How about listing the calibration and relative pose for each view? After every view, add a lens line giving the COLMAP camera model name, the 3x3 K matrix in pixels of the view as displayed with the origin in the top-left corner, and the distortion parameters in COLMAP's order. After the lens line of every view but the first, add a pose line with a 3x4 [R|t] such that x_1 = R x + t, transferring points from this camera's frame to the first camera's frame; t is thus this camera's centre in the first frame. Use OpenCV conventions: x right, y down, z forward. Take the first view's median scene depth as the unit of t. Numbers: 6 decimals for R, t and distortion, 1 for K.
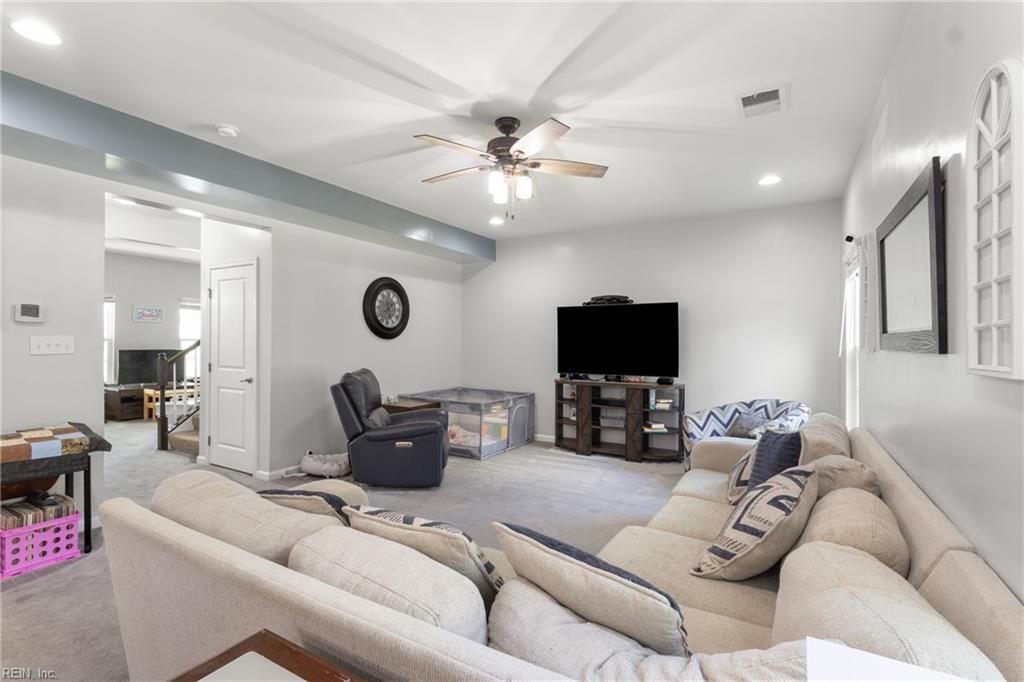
lens RADIAL K [[483.2, 0, 535.6], [0, 483.2, 339.6], [0, 0, 1]] dist [-0.002862, 0.001077]
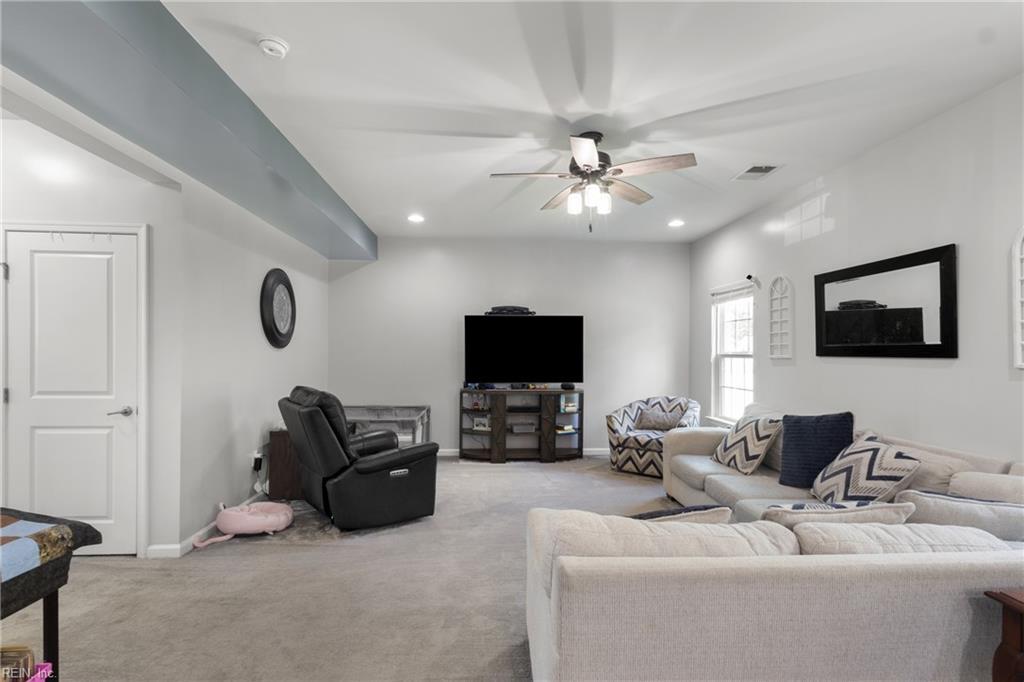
lens RADIAL K [[483.2, 0, 542.3], [0, 483.2, 350.6], [0, 0, 1]] dist [-0.002862, 0.001077]
pose [[0.826792, -0.001800, 0.562505, -0.413395], [-0.000776, 0.999990, 0.004341, -0.001142], [-0.562508, -0.004026, 0.826782, 0.120798]]
